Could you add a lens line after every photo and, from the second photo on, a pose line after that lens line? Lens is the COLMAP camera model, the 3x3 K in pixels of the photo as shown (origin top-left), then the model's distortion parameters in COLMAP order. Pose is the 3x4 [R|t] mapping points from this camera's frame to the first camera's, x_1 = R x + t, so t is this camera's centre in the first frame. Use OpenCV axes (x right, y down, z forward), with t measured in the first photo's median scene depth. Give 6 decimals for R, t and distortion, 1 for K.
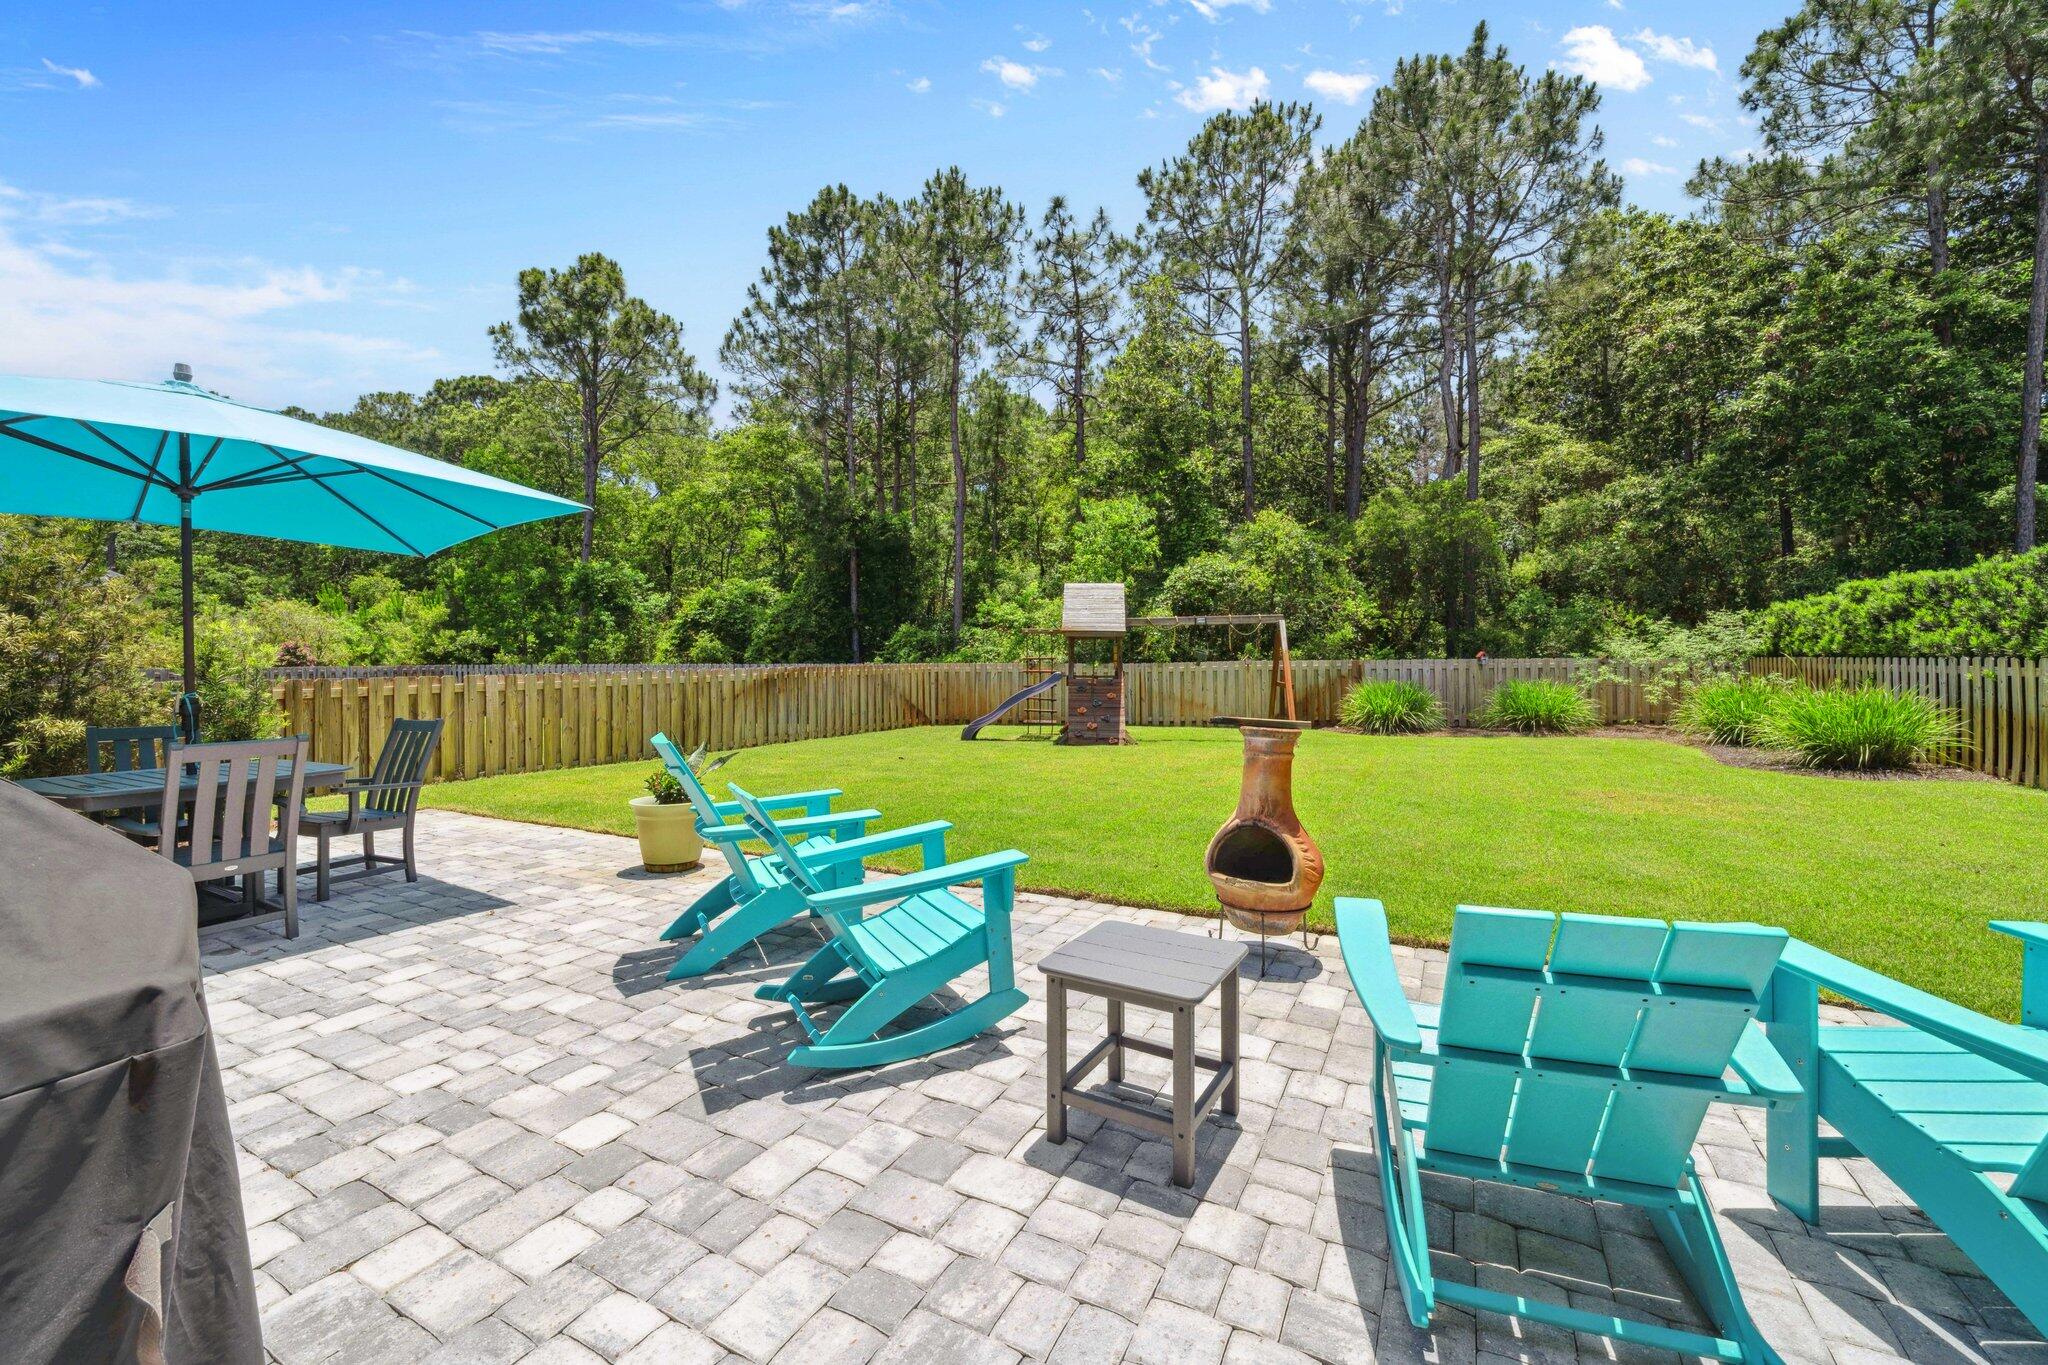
lens RADIAL K [[800.3, 0, 1028.0], [0, 800.3, 661.7], [0, 0, 1]] dist [-0.001204, -0.000289]
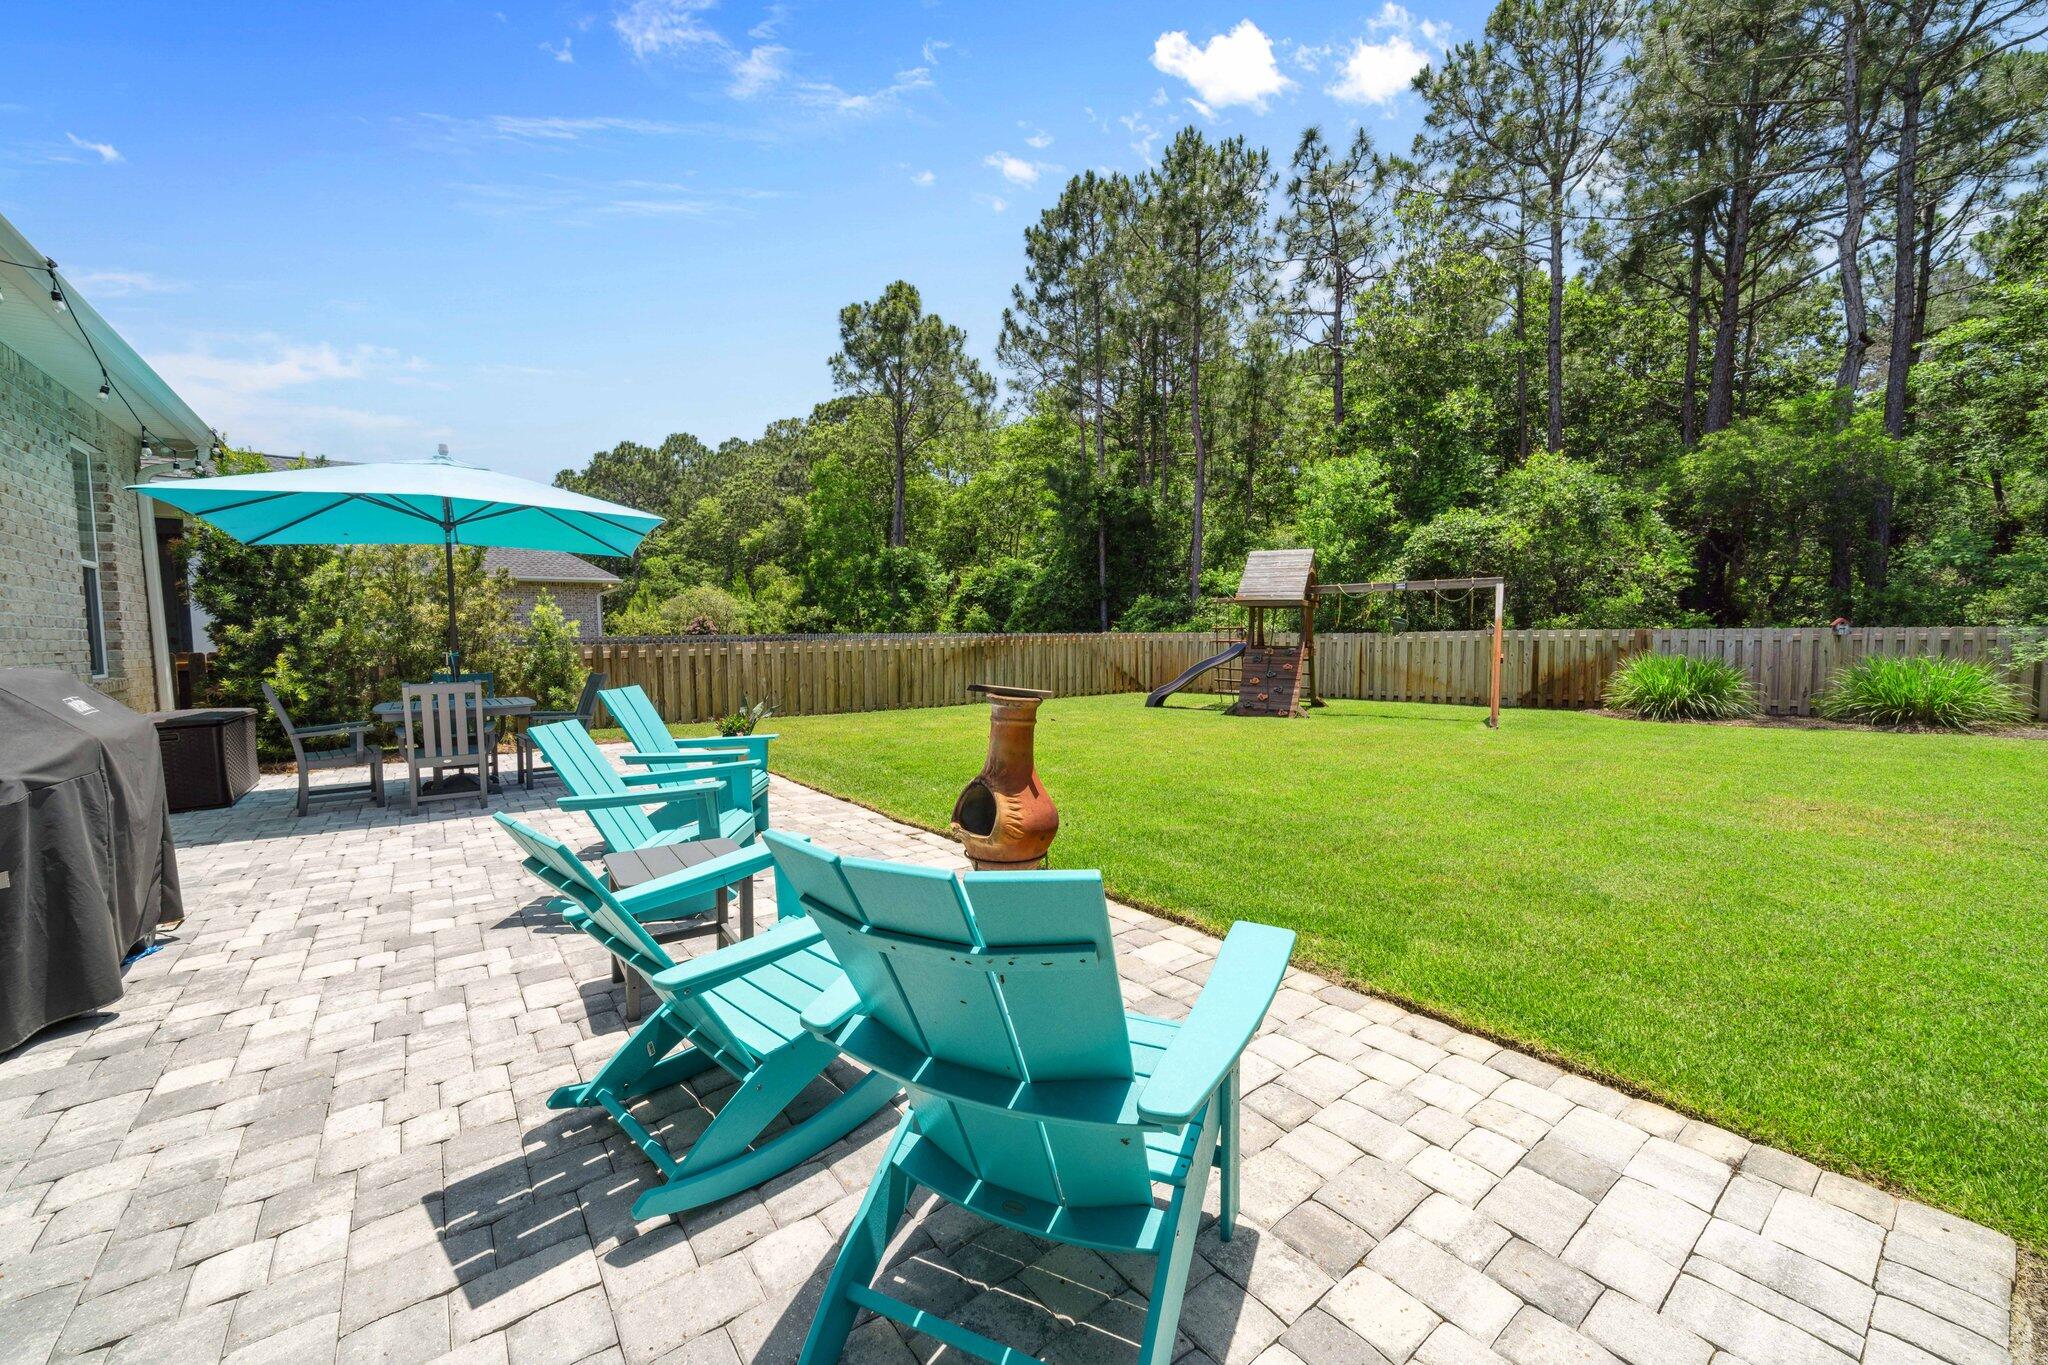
lens RADIAL K [[773.8, 0, 1024.0], [0, 773.8, 682.5], [0, 0, 1]] dist [-0.001230, -0.000228]
pose [[0.913518, 0.026704, -0.405922, 0.114545], [0.000608, 0.997752, 0.067005, -0.000916], [0.406799, -0.061457, 0.911448, 0.008585]]
